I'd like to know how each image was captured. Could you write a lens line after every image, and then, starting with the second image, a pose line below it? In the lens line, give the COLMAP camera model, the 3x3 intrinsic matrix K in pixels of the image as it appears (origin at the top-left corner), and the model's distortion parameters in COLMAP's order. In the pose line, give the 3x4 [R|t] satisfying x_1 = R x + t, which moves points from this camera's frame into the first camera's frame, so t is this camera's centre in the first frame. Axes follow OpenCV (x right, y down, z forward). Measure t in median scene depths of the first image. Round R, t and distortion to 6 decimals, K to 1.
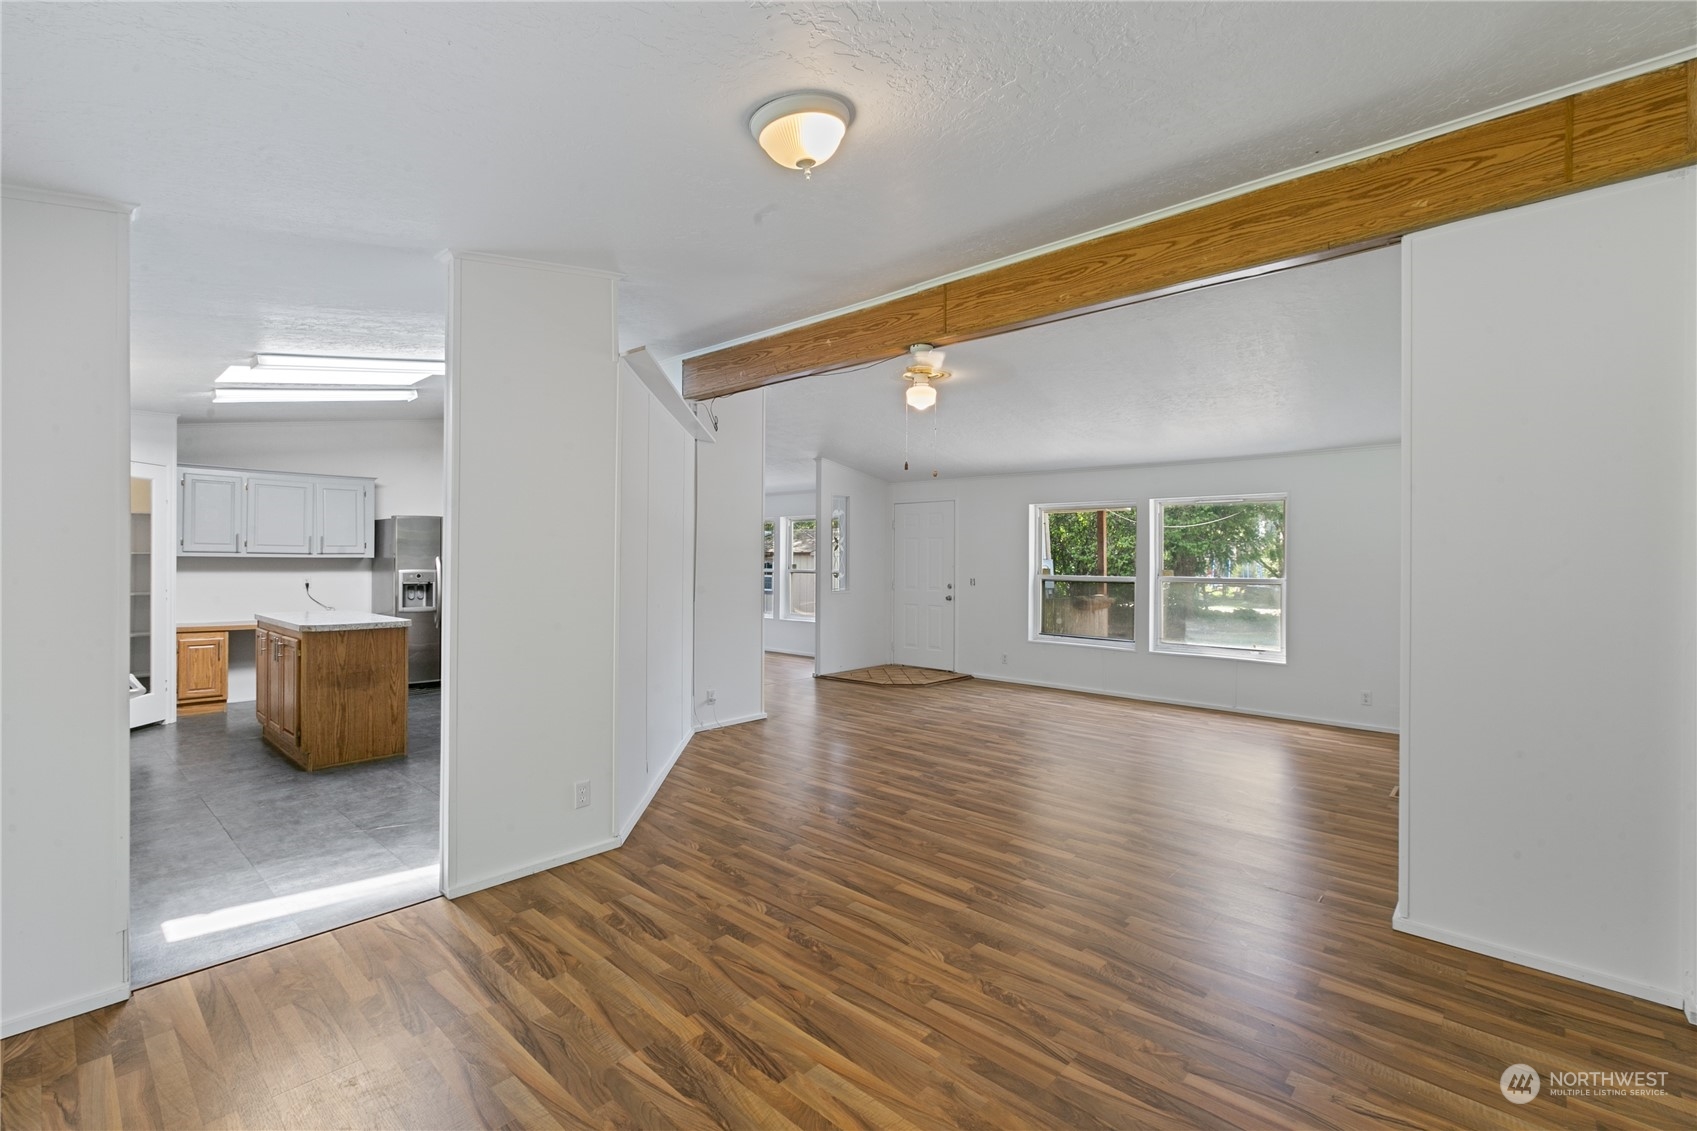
lens RADIAL K [[742.8, 0, 853.0], [0, 742.8, 559.2], [0, 0, 1]] dist [-0.000994, -0.000775]
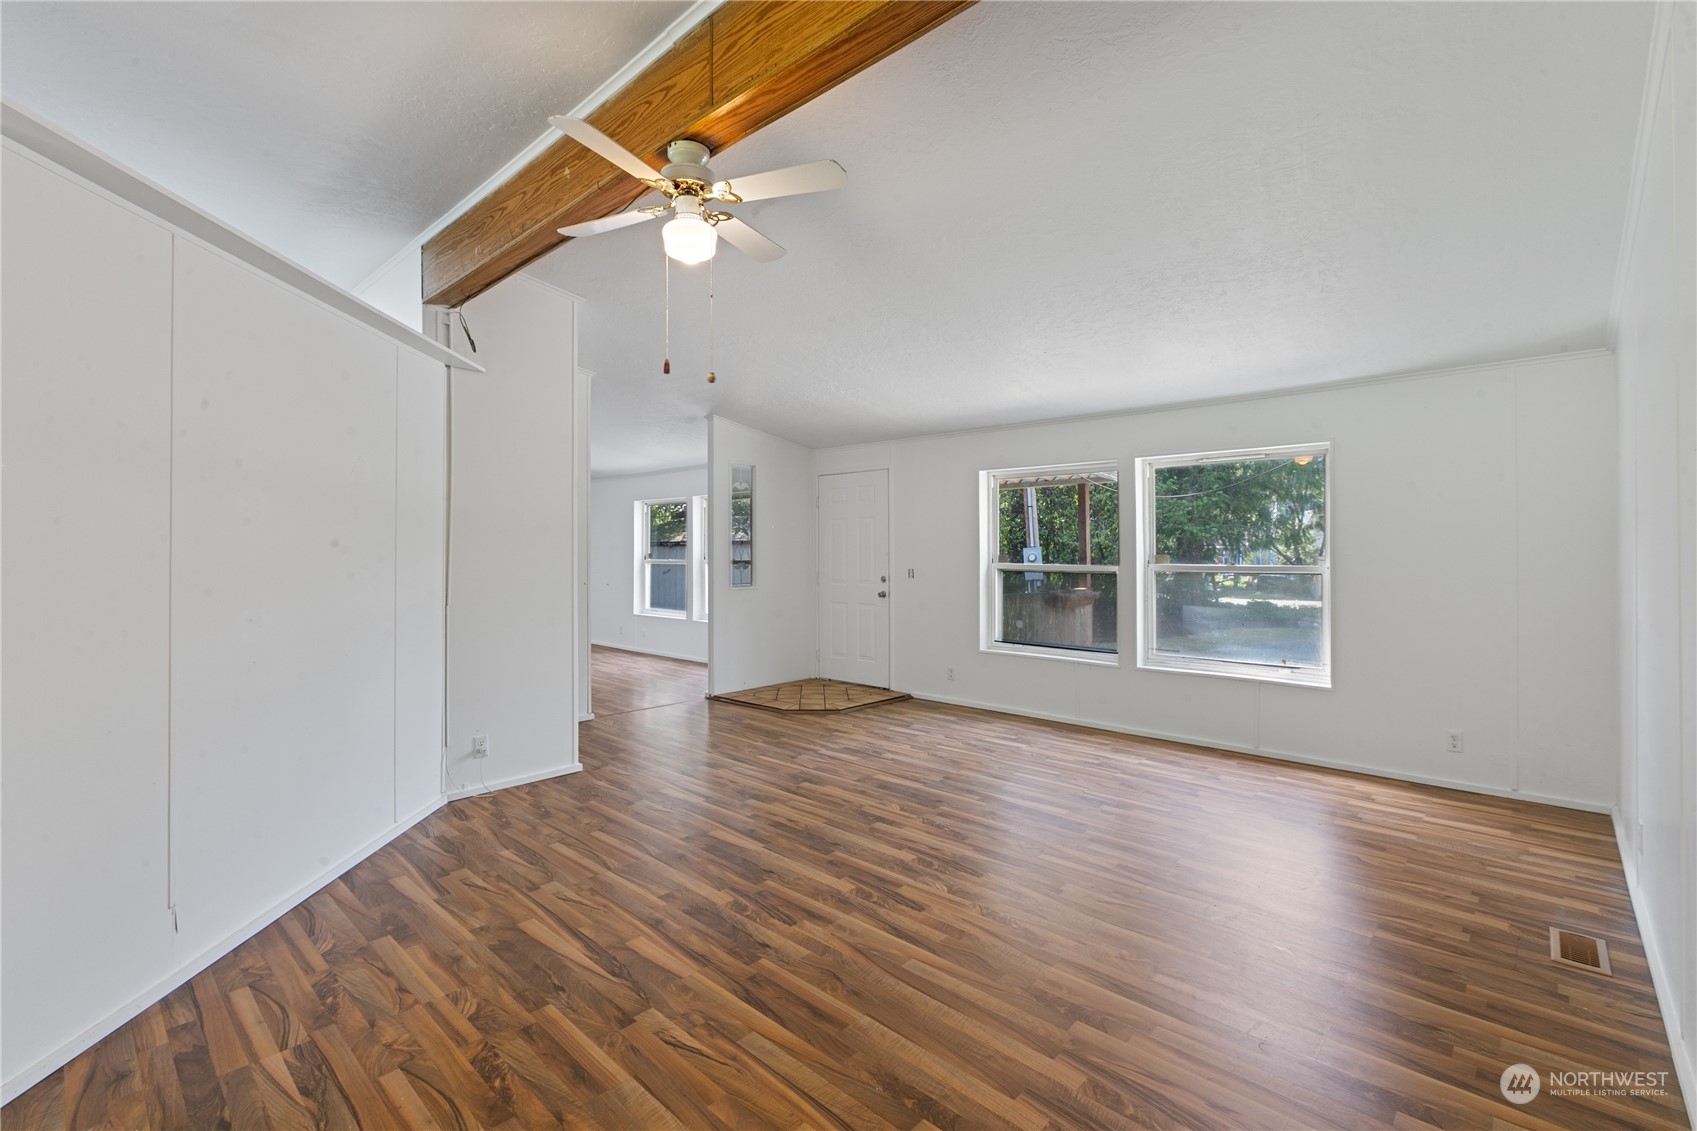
lens RADIAL K [[748.0, 0, 847.7], [0, 748.0, 545.1], [0, 0, 1]] dist [-0.001229, -0.000109]
pose [[0.999869, -0.008127, -0.013998, 0.125722], [0.008016, 0.999936, -0.007962, 0.007904], [0.014062, 0.007848, 0.999870, 0.259747]]
